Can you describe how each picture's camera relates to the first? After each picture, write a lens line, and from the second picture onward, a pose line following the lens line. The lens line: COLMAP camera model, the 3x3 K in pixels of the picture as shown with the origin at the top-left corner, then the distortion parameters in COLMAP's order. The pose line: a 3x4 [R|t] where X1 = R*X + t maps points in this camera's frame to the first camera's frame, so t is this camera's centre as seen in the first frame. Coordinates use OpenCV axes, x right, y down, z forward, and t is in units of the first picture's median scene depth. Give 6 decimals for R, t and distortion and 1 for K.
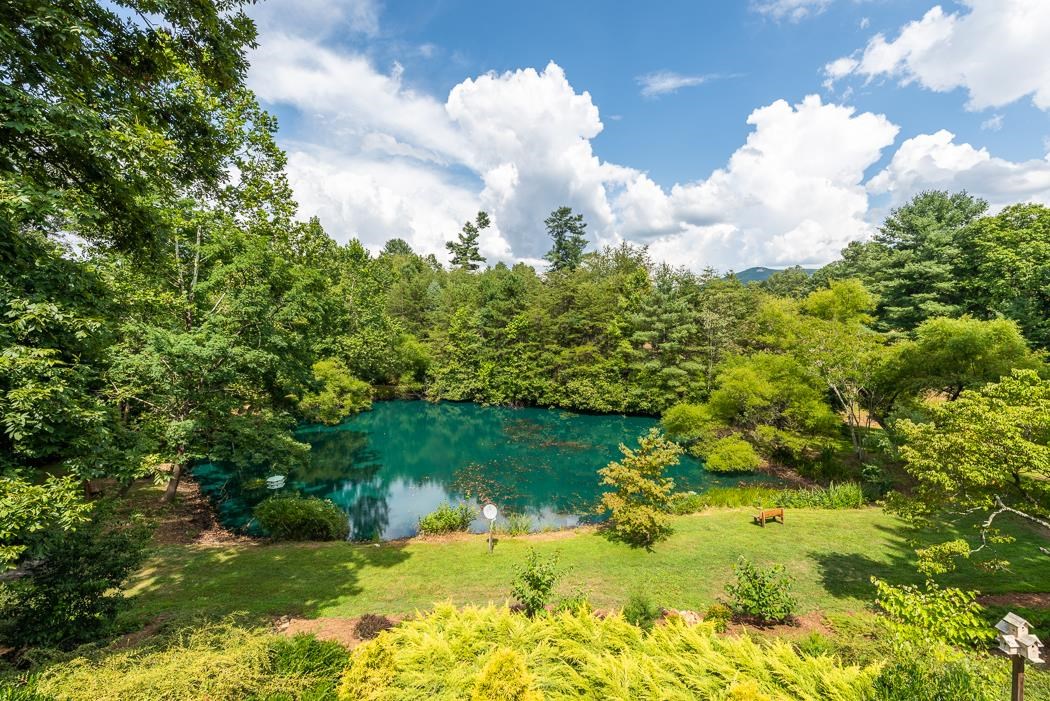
lens RADIAL K [[450.2, 0, 527.4], [0, 450.2, 343.6], [0, 0, 1]] dist [-0.027490, 0.003440]
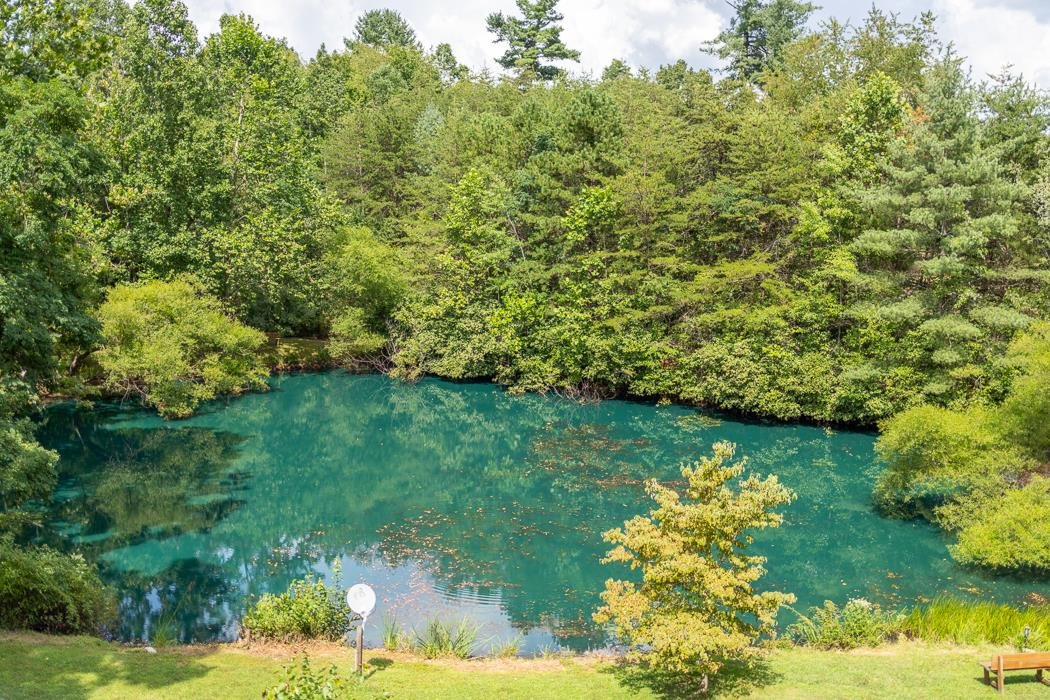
lens RADIAL K [[1051.6, 0, 518.5], [0, 1051.6, 346.8], [0, 0, 1]] dist [-0.021503, 0.000000]
pose [[0.983678, 0.036603, -0.176178, 0.092473], [-0.021292, 0.995891, 0.088025, 0.002509], [0.178676, -0.082837, 0.980415, -0.013048]]
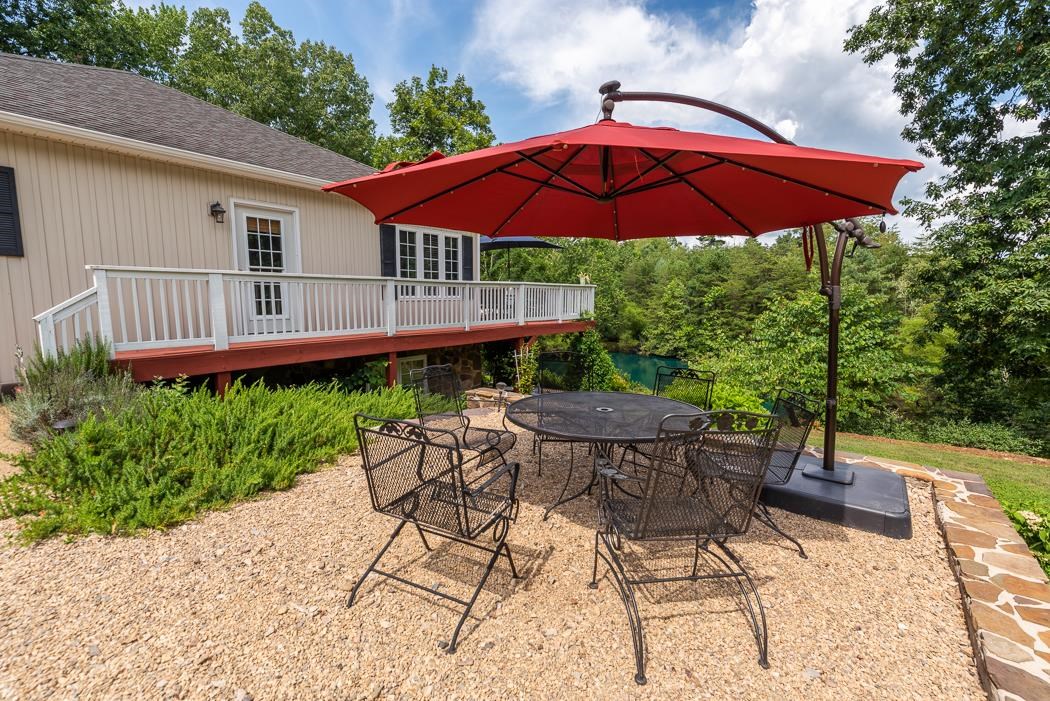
lens RADIAL K [[450.2, 0, 538.0], [0, 450.2, 337.9], [0, 0, 1]] dist [-0.027490, 0.003440]
pose [[0.843853, 0.053529, -0.533898, 0.222675], [-0.034062, 0.998349, 0.046259, 0.033752], [0.535493, -0.020851, 0.844282, -0.241361]]
